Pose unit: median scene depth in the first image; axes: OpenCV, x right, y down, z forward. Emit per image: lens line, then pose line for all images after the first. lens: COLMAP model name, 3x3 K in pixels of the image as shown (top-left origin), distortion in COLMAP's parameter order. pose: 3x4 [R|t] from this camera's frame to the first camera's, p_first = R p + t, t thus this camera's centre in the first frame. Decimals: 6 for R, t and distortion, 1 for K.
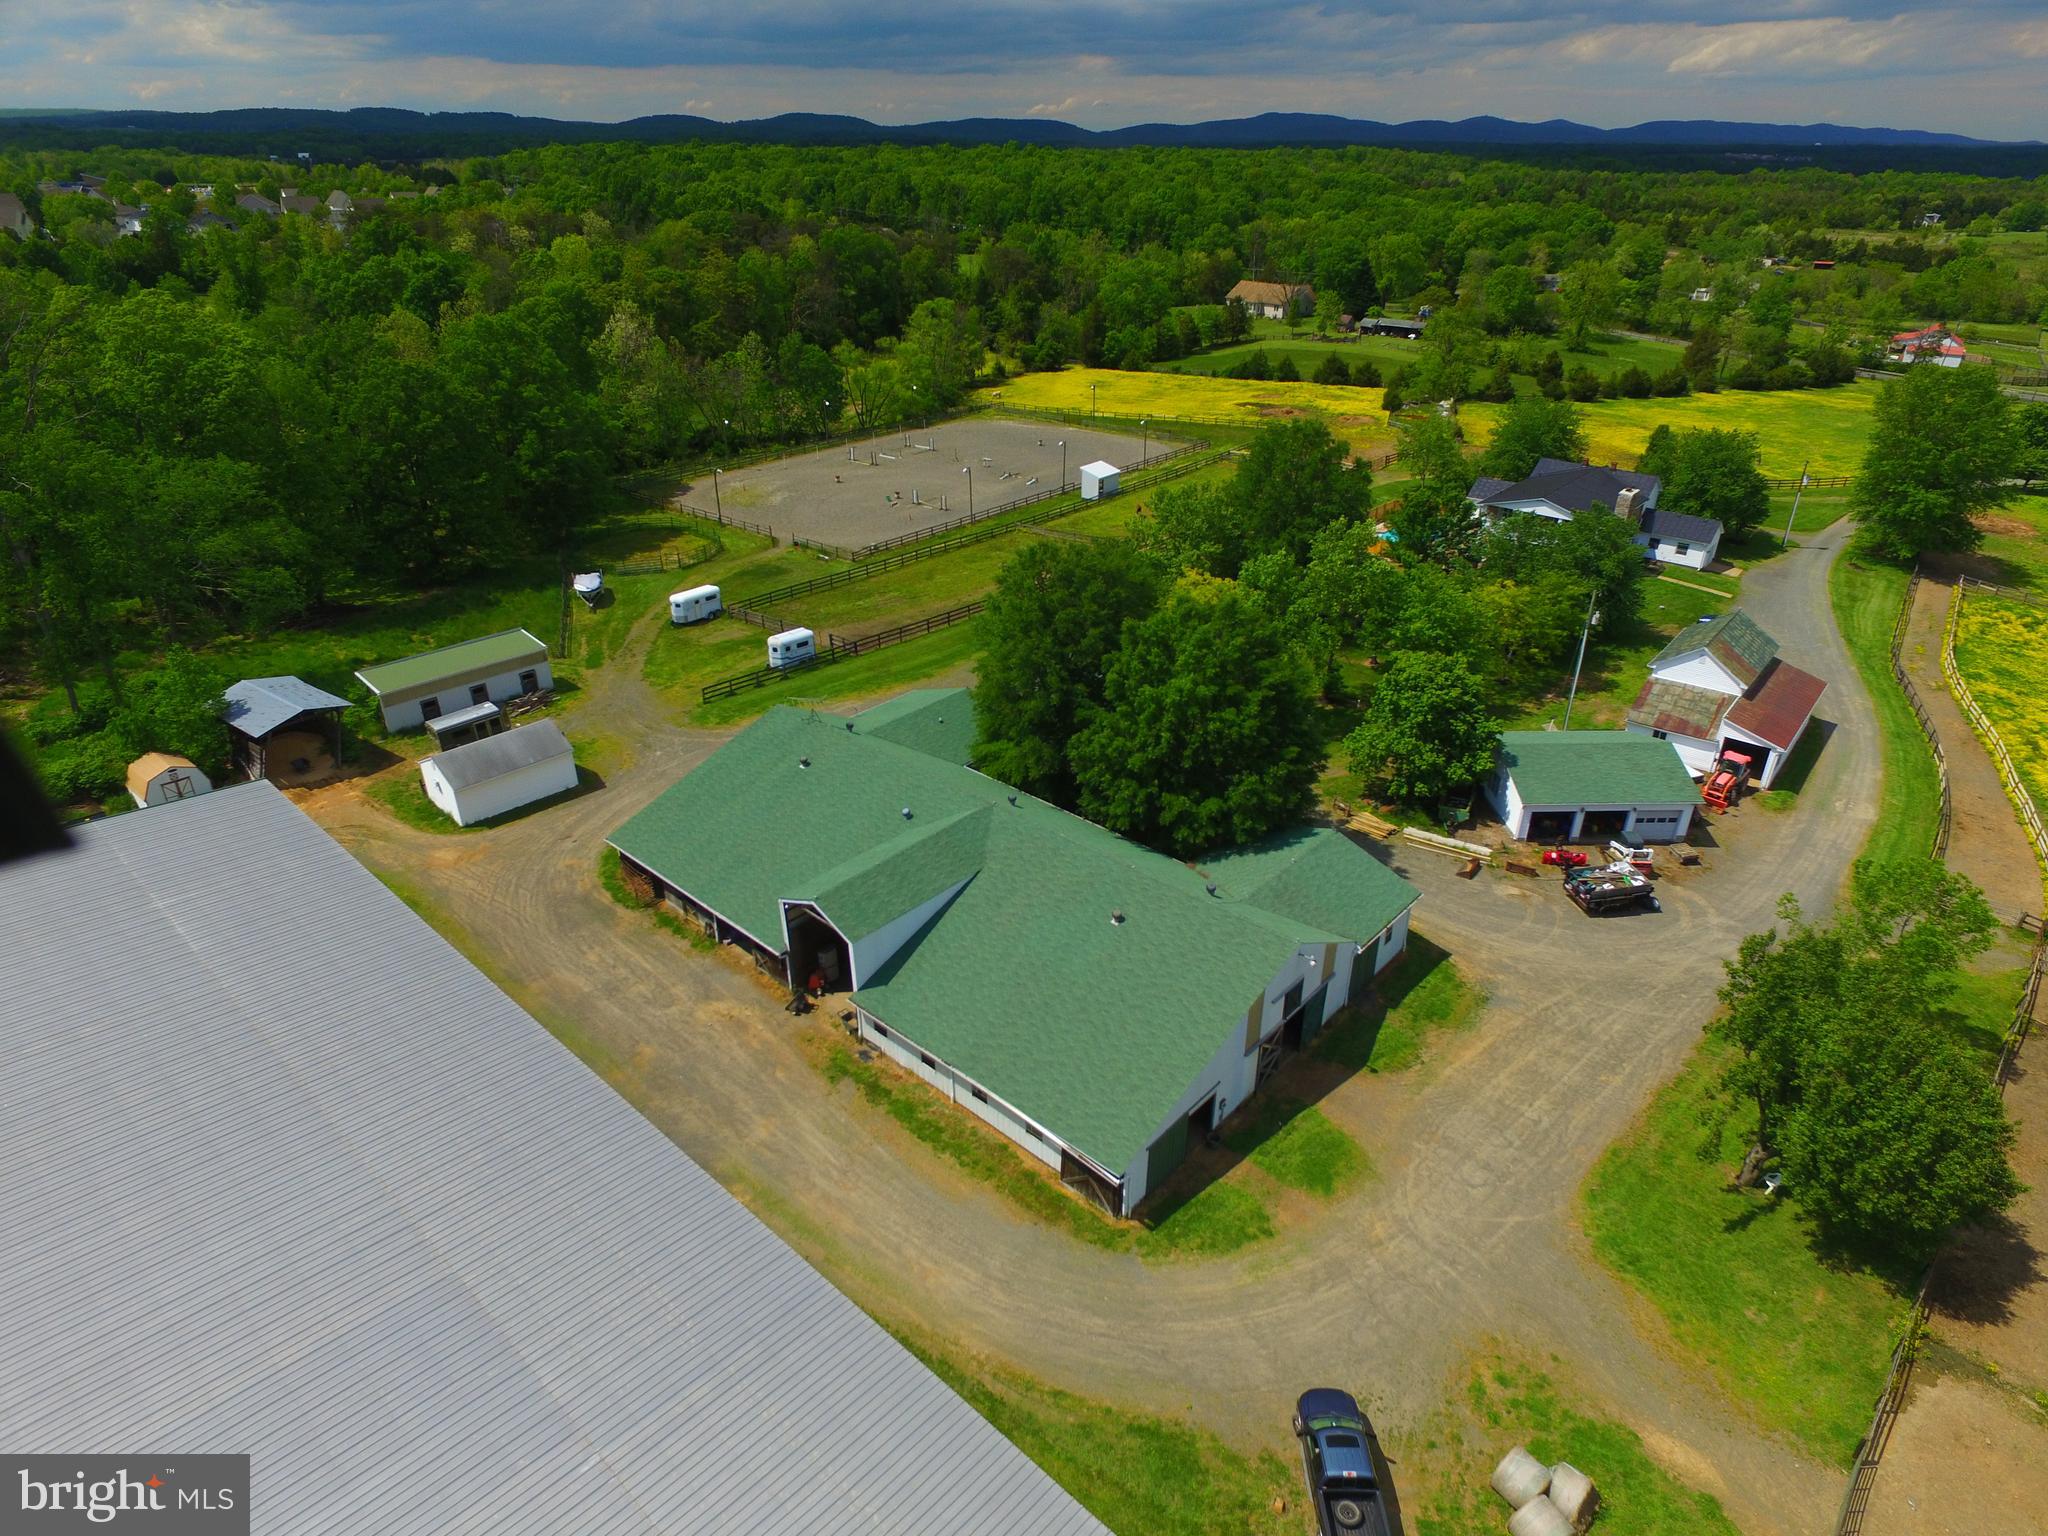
lens RADIAL K [[1175.9, 0, 1035.8], [0, 1175.9, 772.3], [0, 0, 1]] dist [-0.014933, 0.013934]
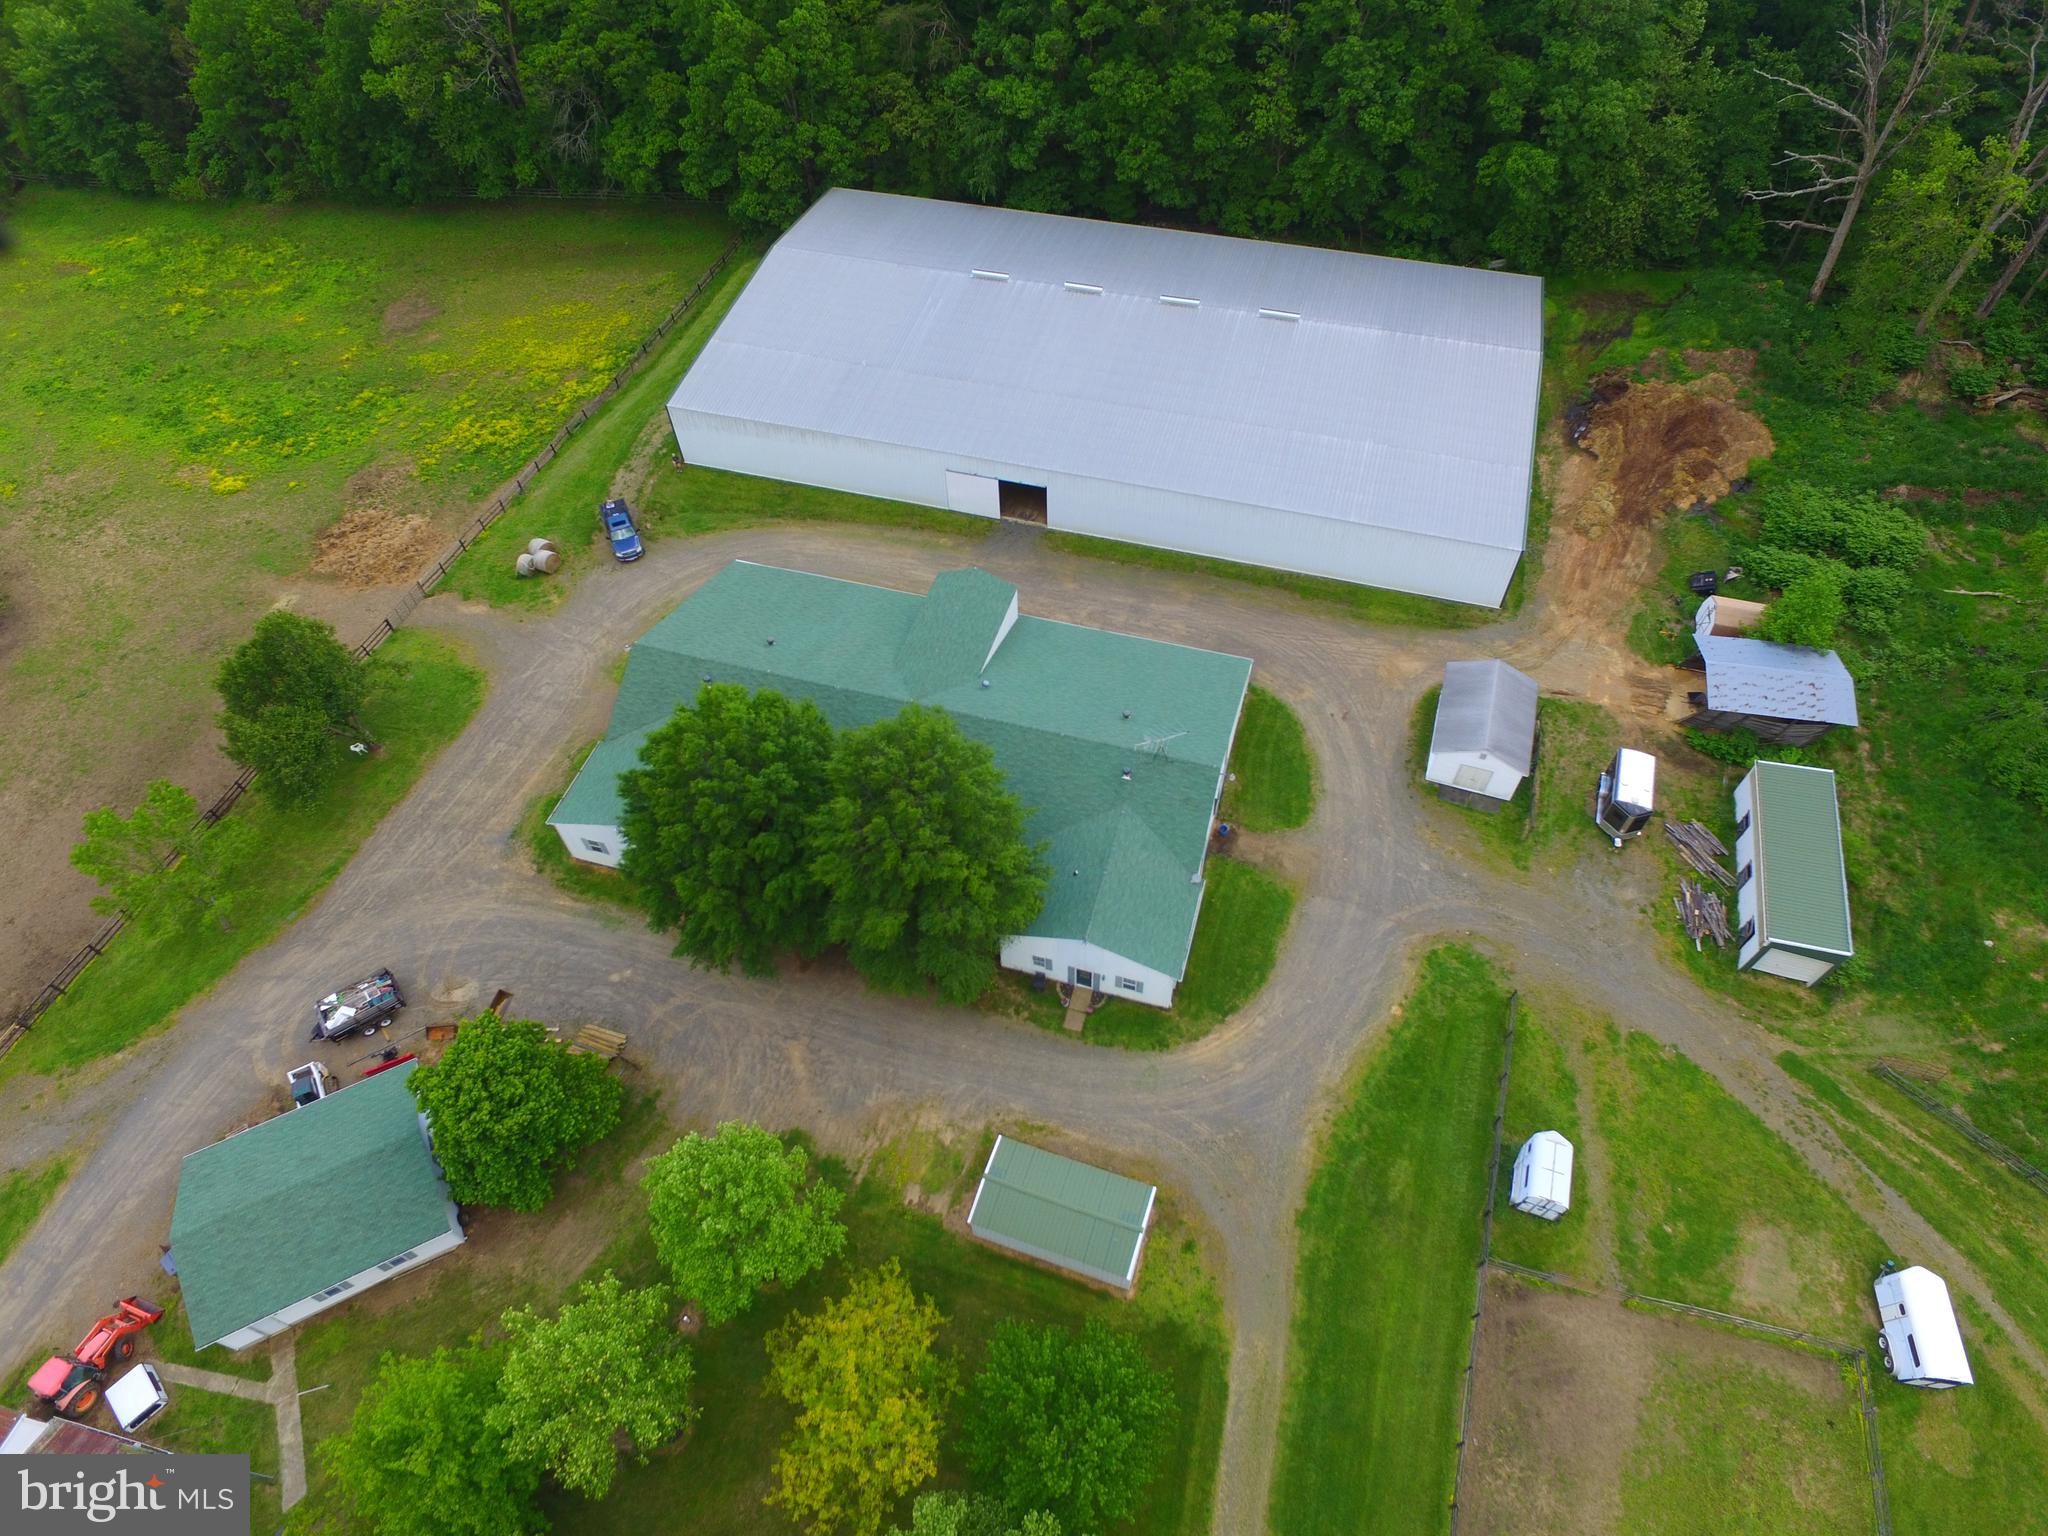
lens RADIAL K [[1196.6, 0, 1032.3], [0, 1196.6, 761.4], [0, 0, 1]] dist [-0.020343, 0.022427]
pose [[-0.901772, 0.351331, -0.251741, 0.043751], [-0.187024, 0.207907, 0.960103, -0.282139], [0.389652, 0.912875, -0.121777, 0.320995]]
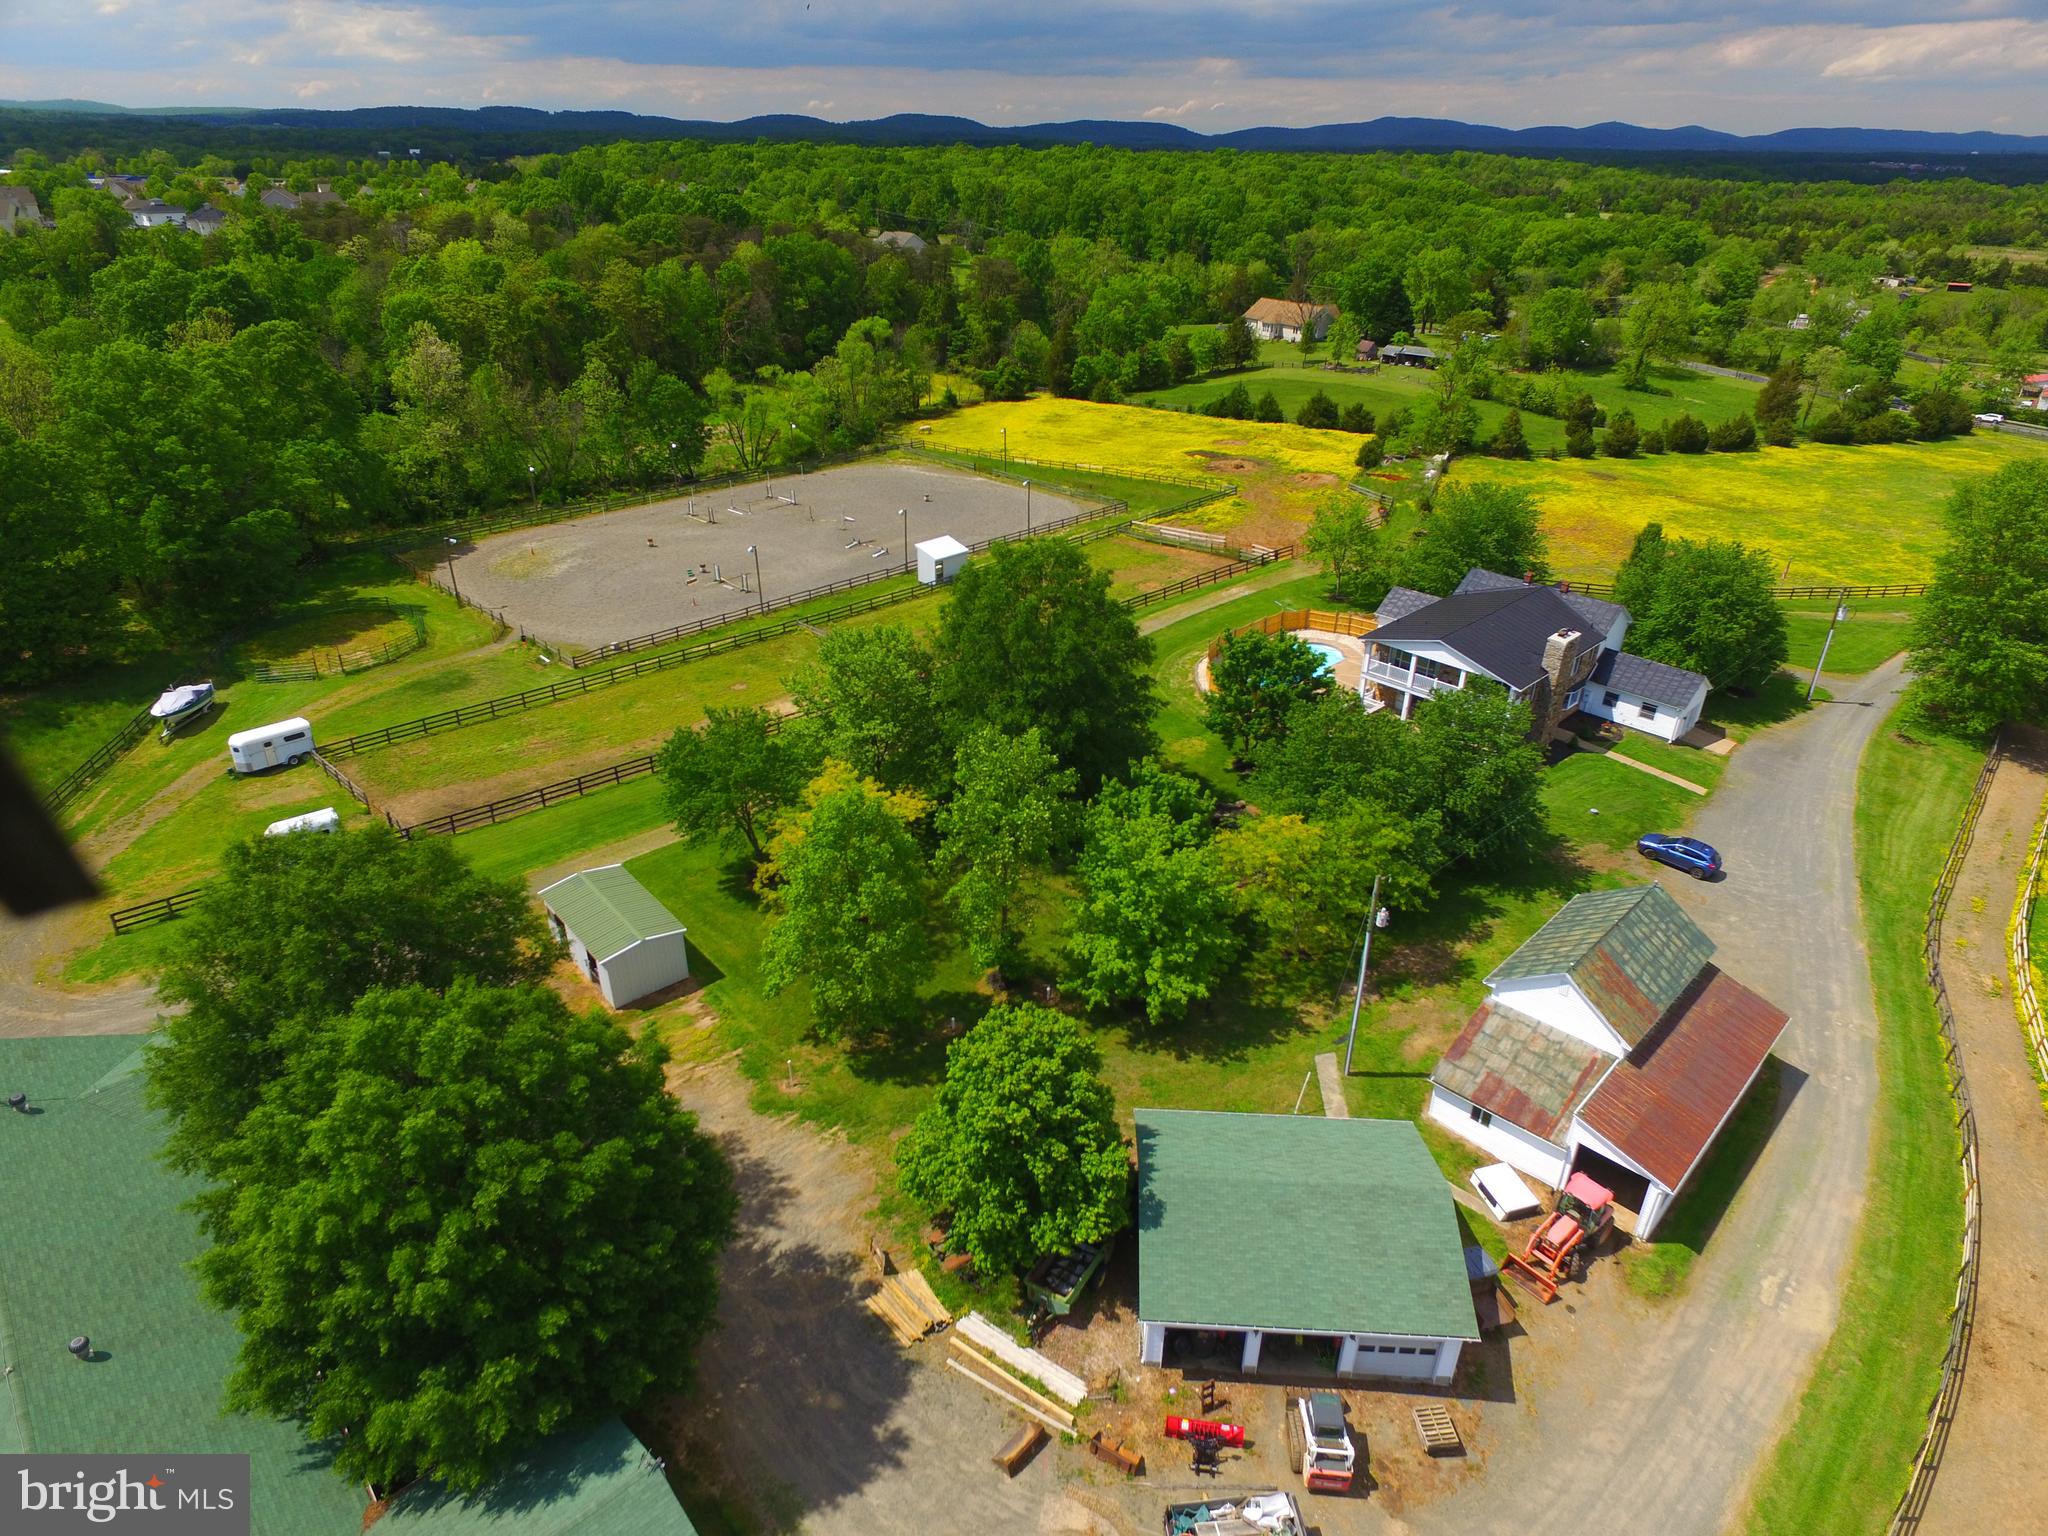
lens RADIAL K [[1184.9, 0, 1036.0], [0, 1184.9, 762.3], [0, 0, 1]] dist [-0.014145, 0.014344]
pose [[0.996527, 0.045562, -0.069704, 0.116325], [-0.046333, 0.998881, -0.009481, -0.068168], [0.069194, 0.012678, 0.997523, 0.128294]]
